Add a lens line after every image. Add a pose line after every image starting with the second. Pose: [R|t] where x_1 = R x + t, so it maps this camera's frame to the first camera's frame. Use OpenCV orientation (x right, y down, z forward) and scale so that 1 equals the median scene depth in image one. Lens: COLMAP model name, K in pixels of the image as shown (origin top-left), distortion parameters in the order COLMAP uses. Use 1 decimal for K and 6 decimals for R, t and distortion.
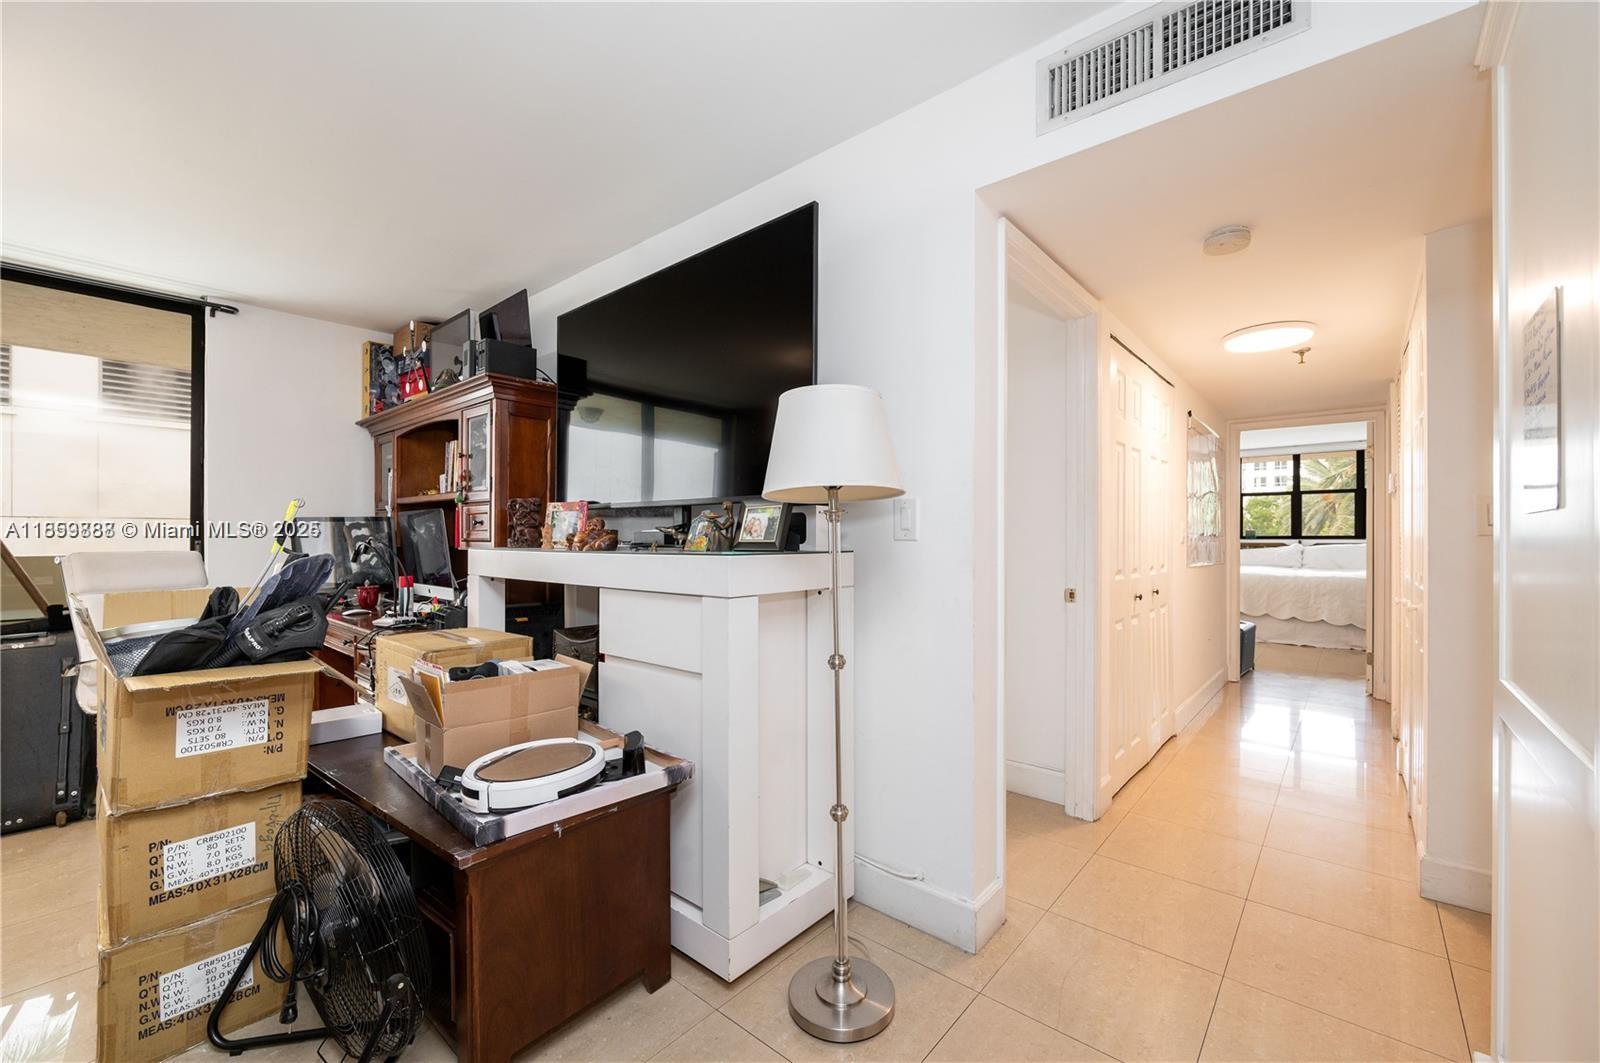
lens RADIAL K [[635.3, 0, 836.0], [0, 635.3, 535.7], [0, 0, 1]] dist [-0.009283, 0.000421]
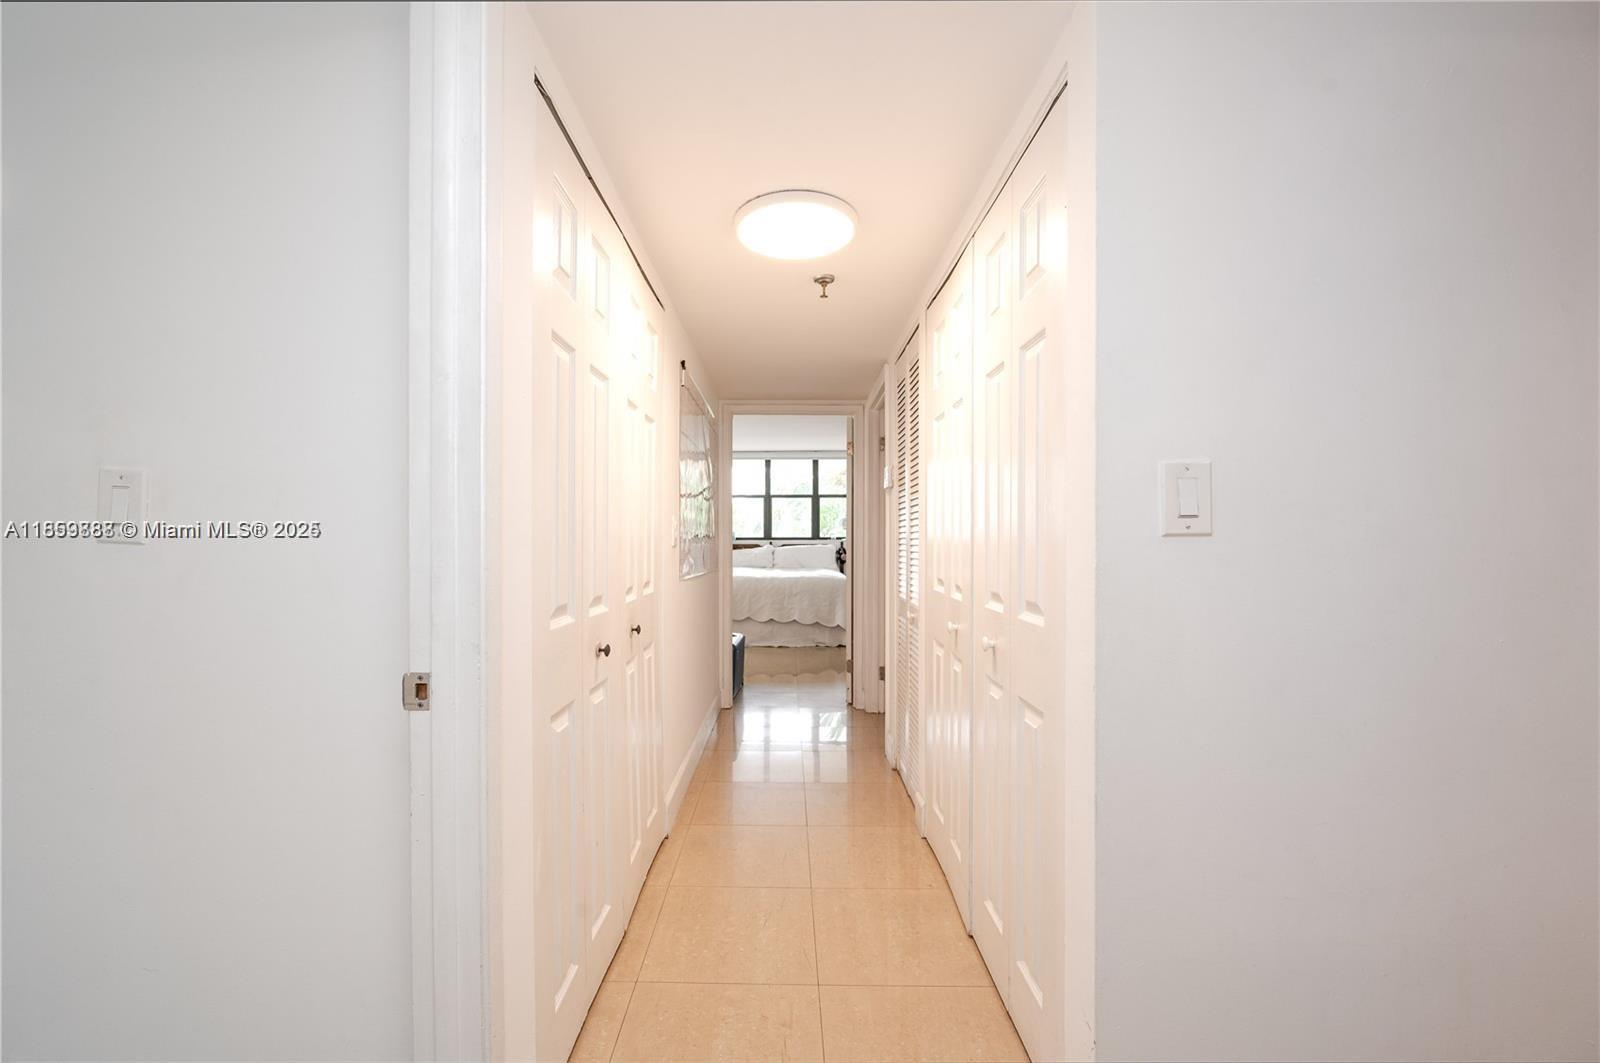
lens RADIAL K [[646.8, 0, 797.7], [0, 646.8, 538.9], [0, 0, 1]] dist [-0.000451, -0.000001]
pose [[0.766516, -0.002110, 0.642221, 0.137039], [0.000976, 0.999997, 0.002120, 0.001189], [-0.642224, -0.000998, 0.766516, 0.258781]]
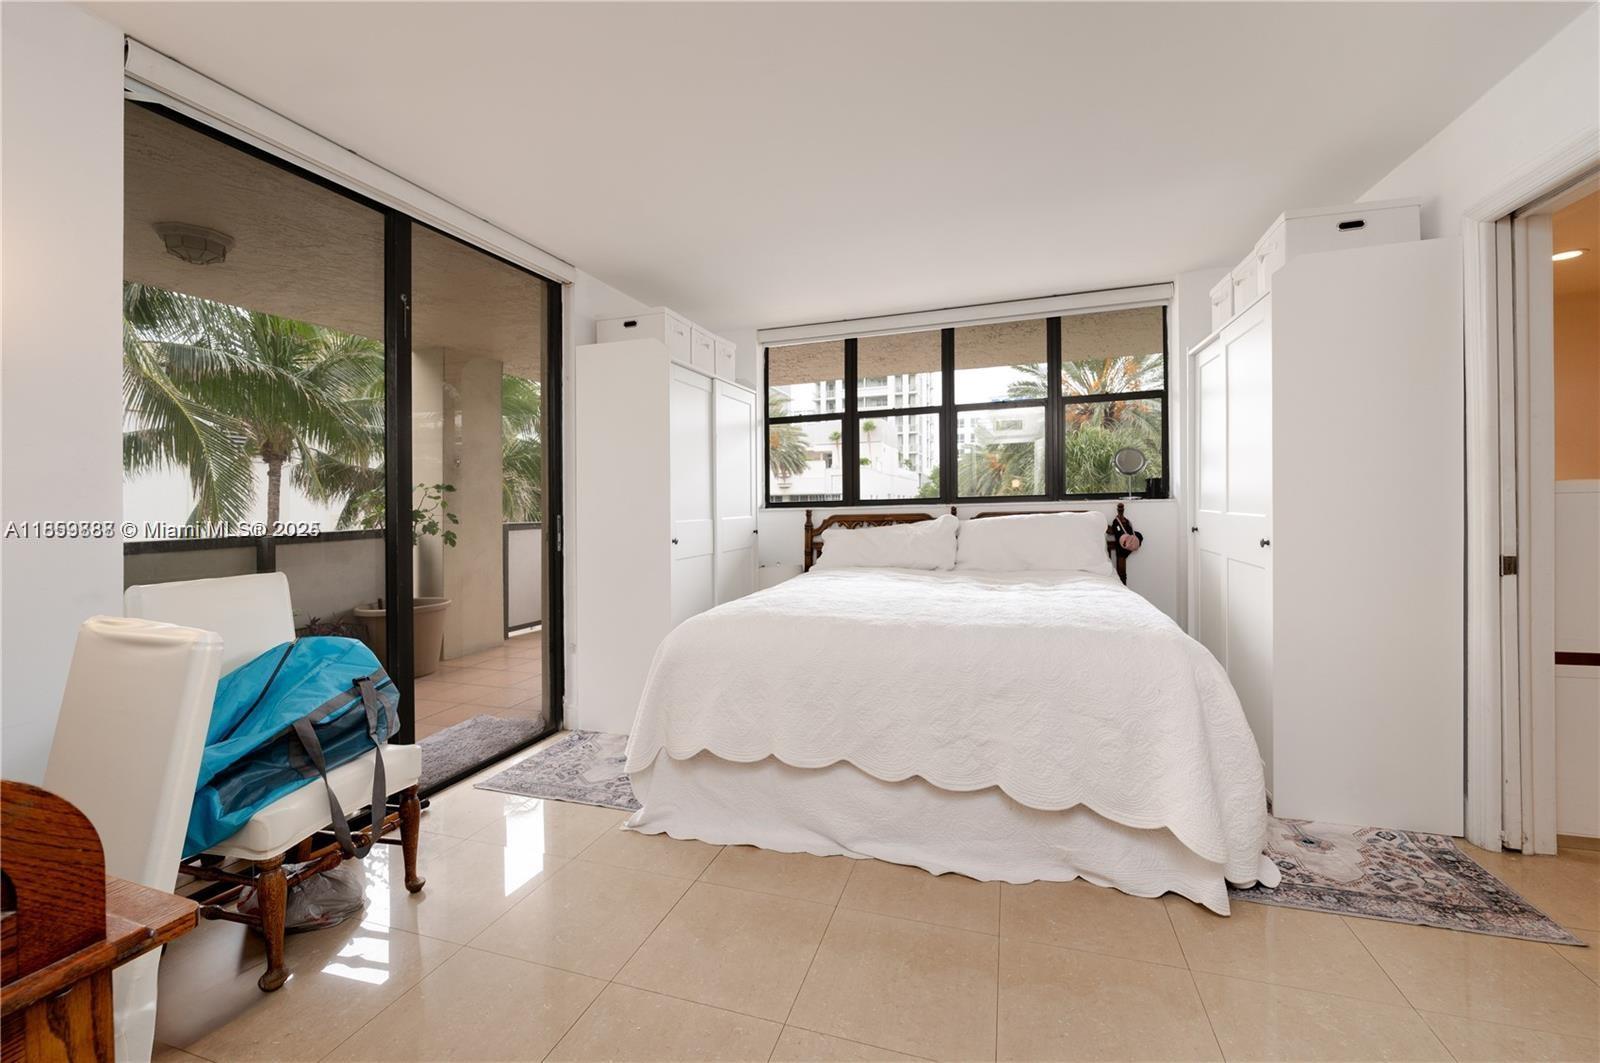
lens RADIAL K [[668.8, 0, 798.9], [0, 668.8, 502.7], [0, 0, 1]] dist [-0.001679, -0.000128]
pose [[0.931390, -0.012487, 0.363807, 0.751832], [0.012172, 0.999921, 0.003159, 0.000784], [-0.363818, 0.001486, 0.931469, 0.977102]]
